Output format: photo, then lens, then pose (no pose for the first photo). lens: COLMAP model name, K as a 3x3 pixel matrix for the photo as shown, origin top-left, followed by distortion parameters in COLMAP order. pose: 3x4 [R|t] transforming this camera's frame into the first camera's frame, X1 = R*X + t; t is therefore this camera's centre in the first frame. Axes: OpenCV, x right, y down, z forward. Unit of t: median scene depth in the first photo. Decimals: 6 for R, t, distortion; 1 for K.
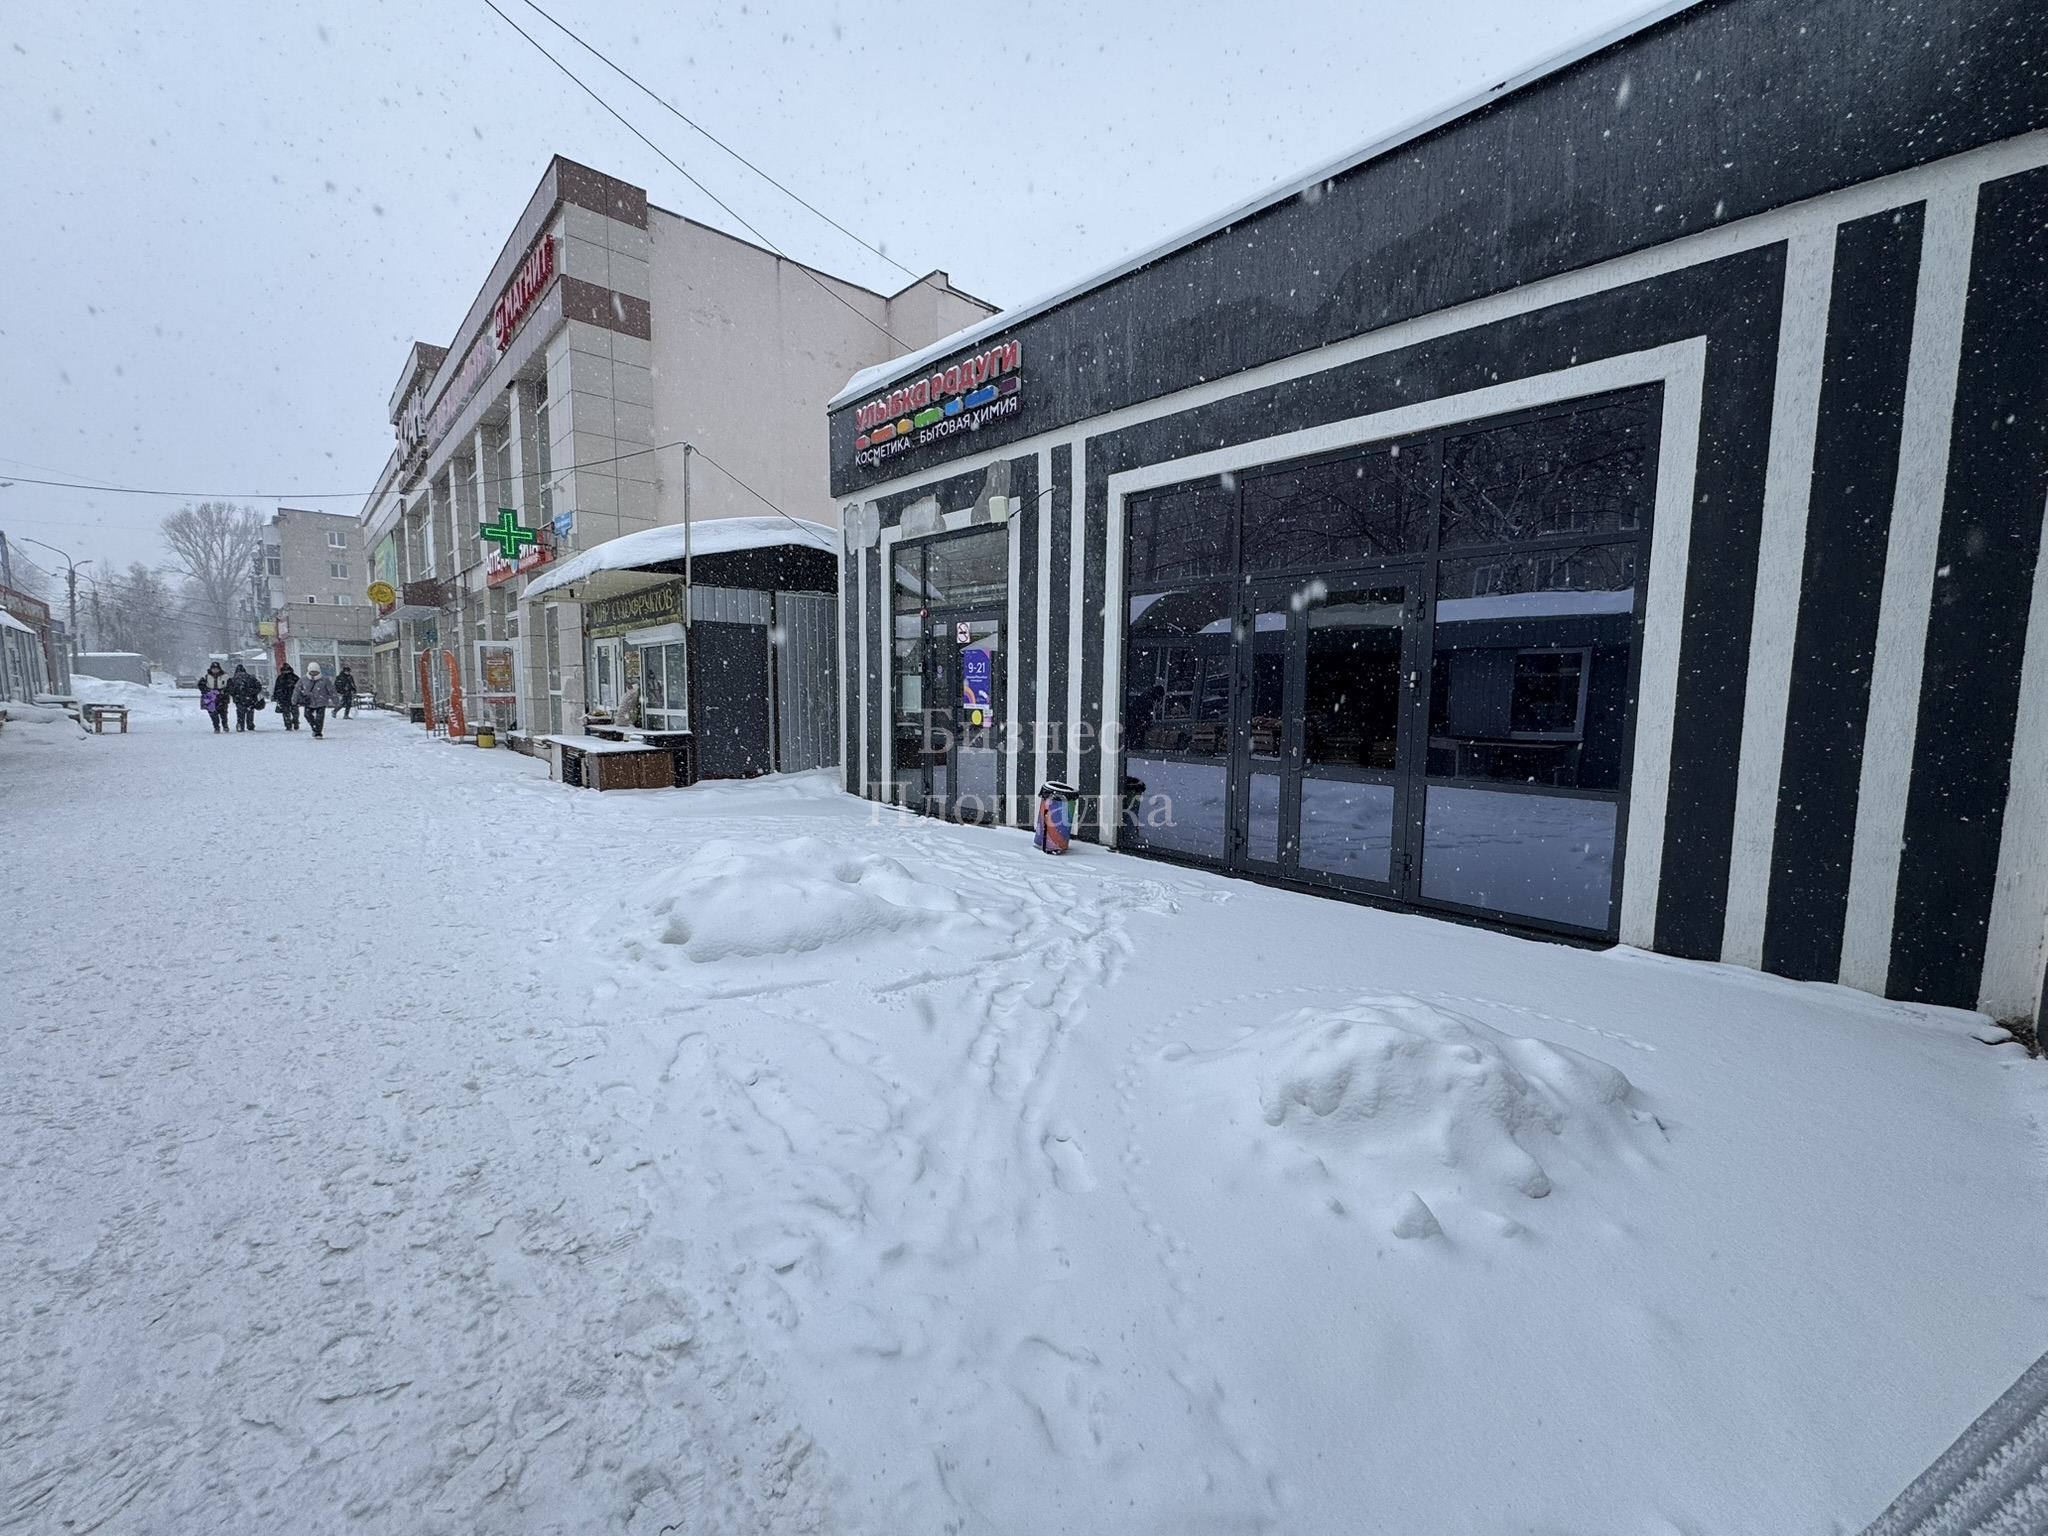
lens RADIAL K [[814.6, 0, 1019.8], [0, 814.6, 770.2], [0, 0, 1]] dist [-0.003100, 0.000263]
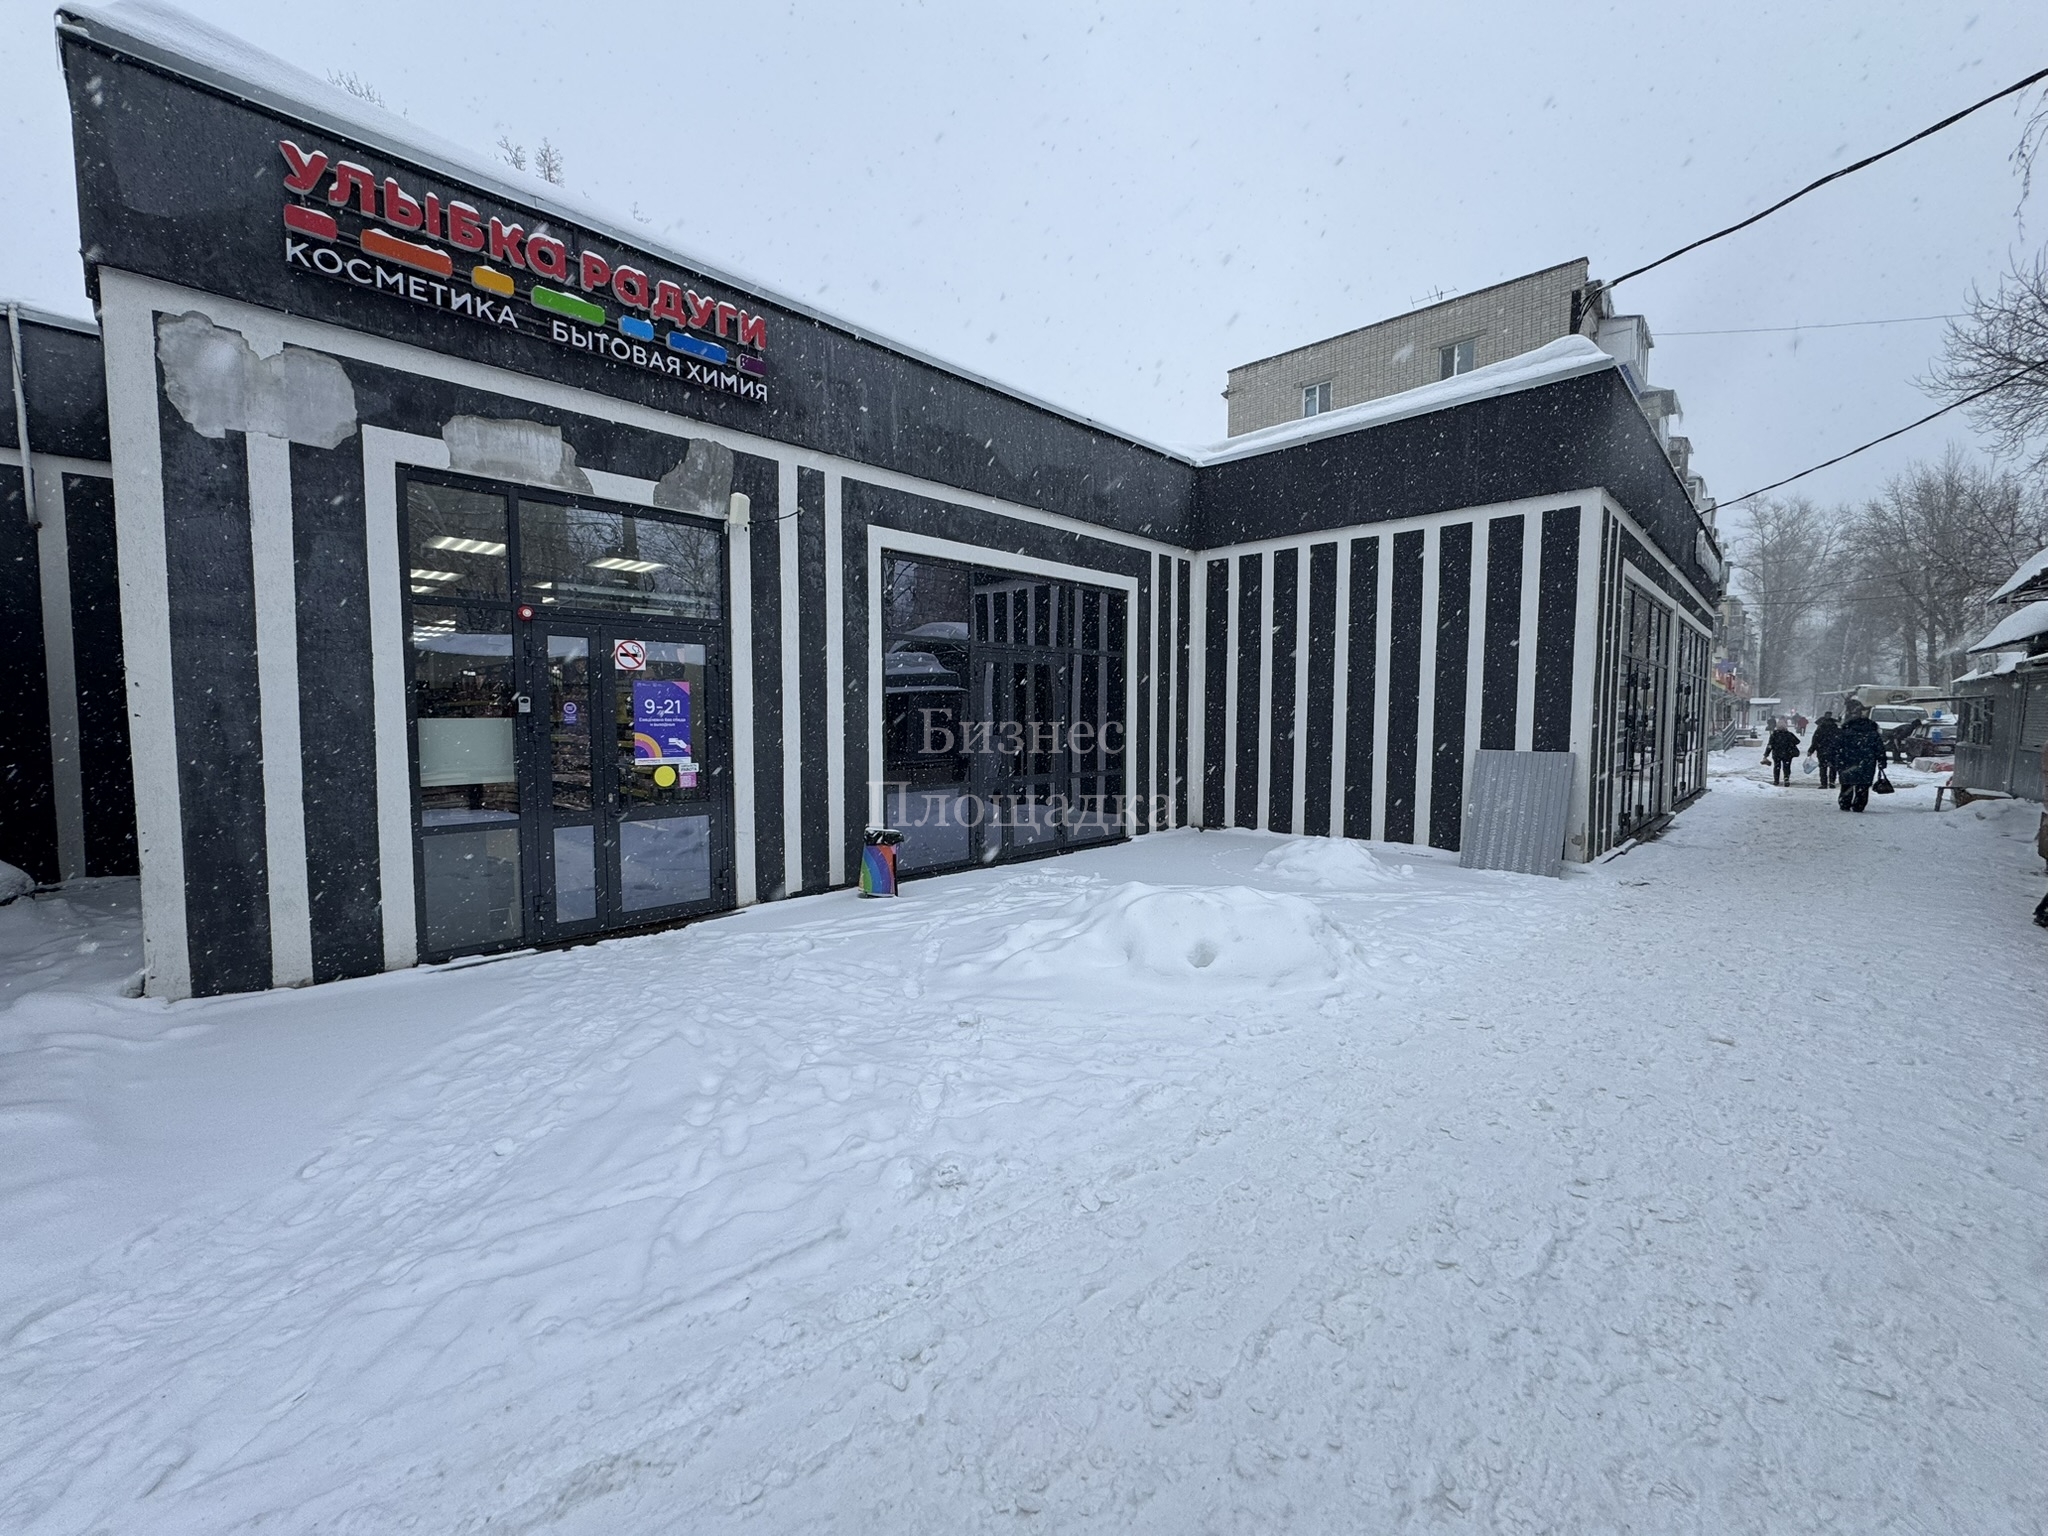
lens RADIAL K [[814.6, 0, 1019.2], [0, 814.6, 773.3], [0, 0, 1]] dist [-0.003100, 0.000263]
pose [[-0.042946, -0.084500, 0.995498, -0.770508], [0.102313, 0.990806, 0.088516, -0.098061], [-0.993825, 0.105654, -0.033905, 0.710230]]
